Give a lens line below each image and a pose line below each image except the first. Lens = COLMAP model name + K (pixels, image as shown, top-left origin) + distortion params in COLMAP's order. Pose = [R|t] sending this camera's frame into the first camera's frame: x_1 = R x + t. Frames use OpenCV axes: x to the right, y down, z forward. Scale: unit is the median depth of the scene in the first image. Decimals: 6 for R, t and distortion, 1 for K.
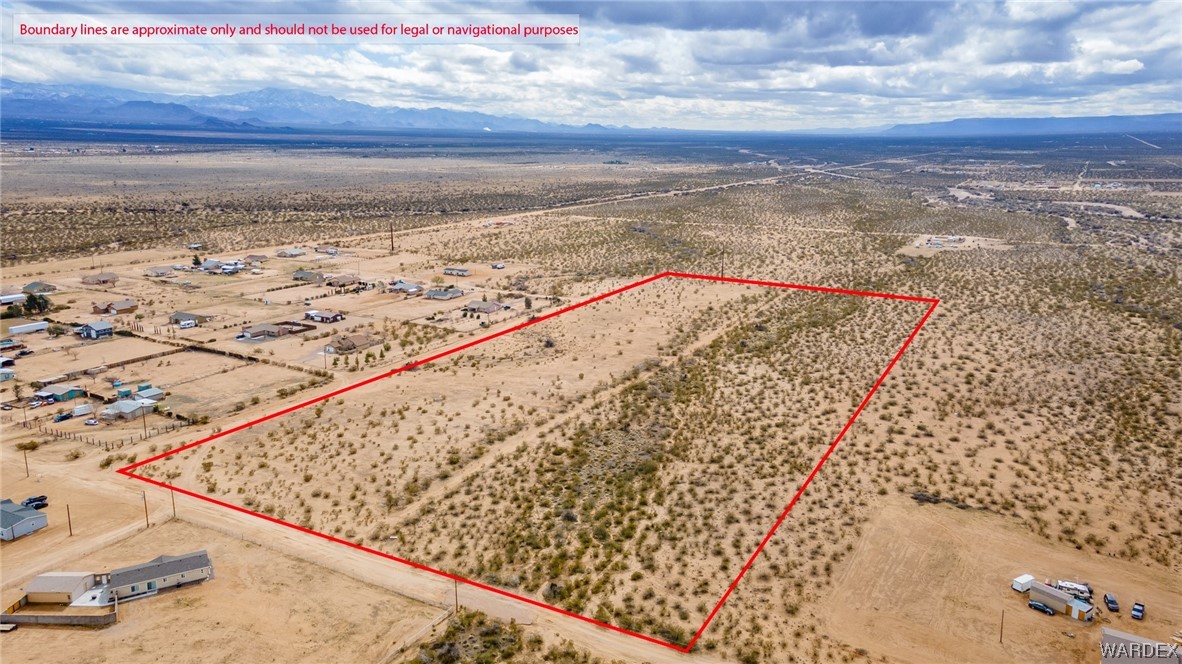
lens RADIAL K [[853.4, 0, 585.2], [0, 853.4, 334.5], [0, 0, 1]] dist [0.069506, 0.063920]
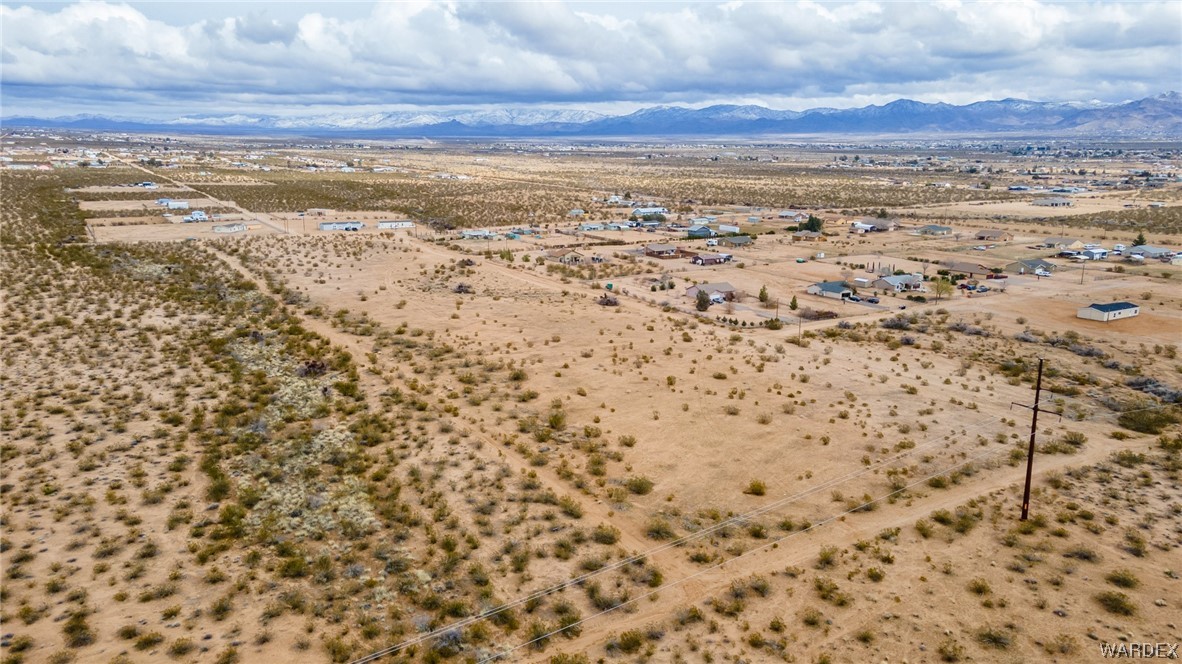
lens RADIAL K [[853.4, 0, 585.2], [0, 853.4, 334.5], [0, 0, 1]] dist [0.069506, 0.063920]
pose [[-0.490848, 0.181460, -0.852139, 0.657982], [-0.217563, 0.921555, 0.321562, -0.259171], [0.843644, 0.343232, -0.412864, 1.648840]]
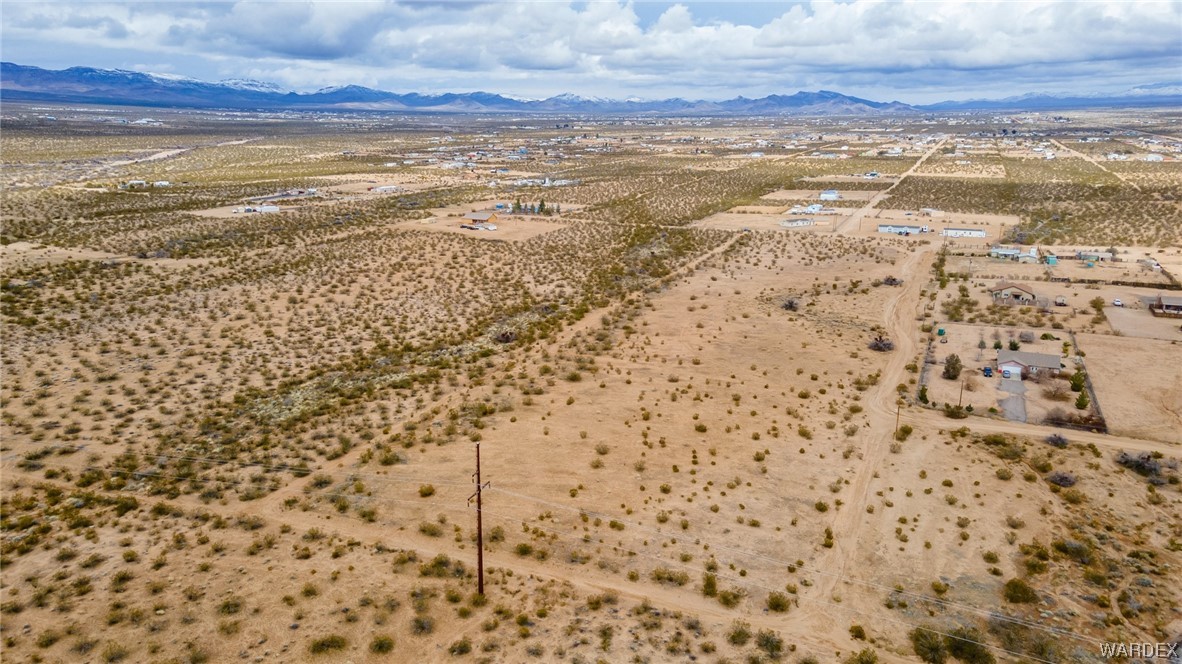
lens RADIAL K [[853.4, 0, 585.2], [0, 853.4, 334.5], [0, 0, 1]] dist [0.069506, 0.063920]
pose [[-0.995352, 0.013290, -0.095385, 0.257909], [-0.033397, 0.881343, 0.471296, -0.386165], [0.090330, 0.472291, -0.876802, 1.956692]]
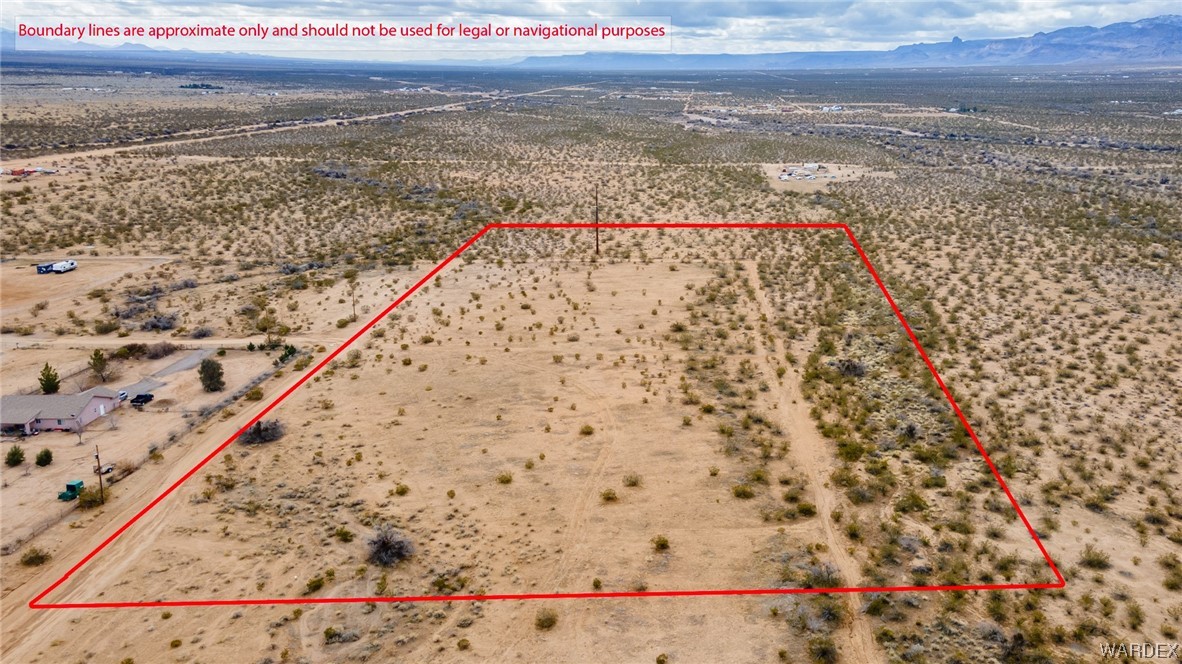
lens RADIAL K [[988.2, 0, 687.7], [0, 988.2, 302.7], [0, 0, 1]] dist [0.065435, 0.090847]
pose [[0.880303, -0.110655, 0.461327, -0.114940], [0.108456, 0.993606, 0.031372, -0.081621], [-0.461849, 0.022417, 0.886675, 0.757534]]
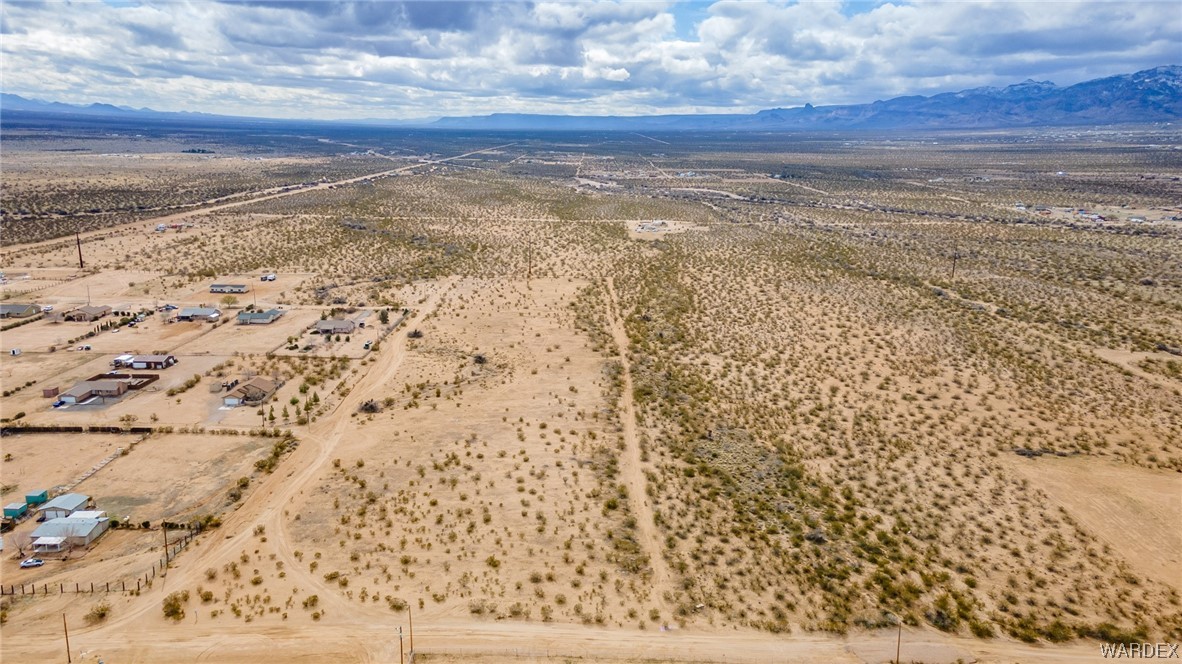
lens RADIAL K [[853.4, 0, 585.2], [0, 853.4, 334.5], [0, 0, 1]] dist [0.069506, 0.063920]
pose [[0.877329, -0.109411, 0.467251, -0.416205], [0.103879, 0.993876, 0.037676, -0.043037], [-0.468511, 0.015483, 0.883322, 0.185422]]
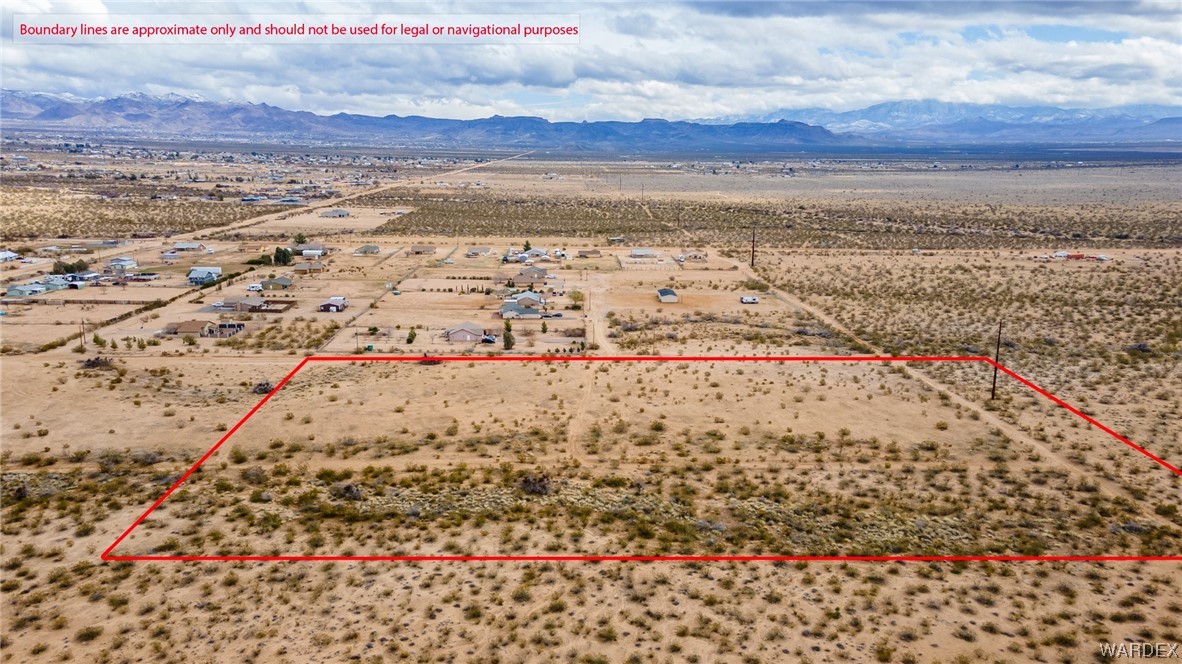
lens RADIAL K [[853.4, 0, 585.2], [0, 853.4, 334.5], [0, 0, 1]] dist [0.069506, 0.063920]
pose [[0.500070, 0.186973, -0.845560, 0.710981], [-0.207902, 0.973778, 0.092370, -0.159041], [0.840659, 0.129603, 0.525829, 0.990890]]
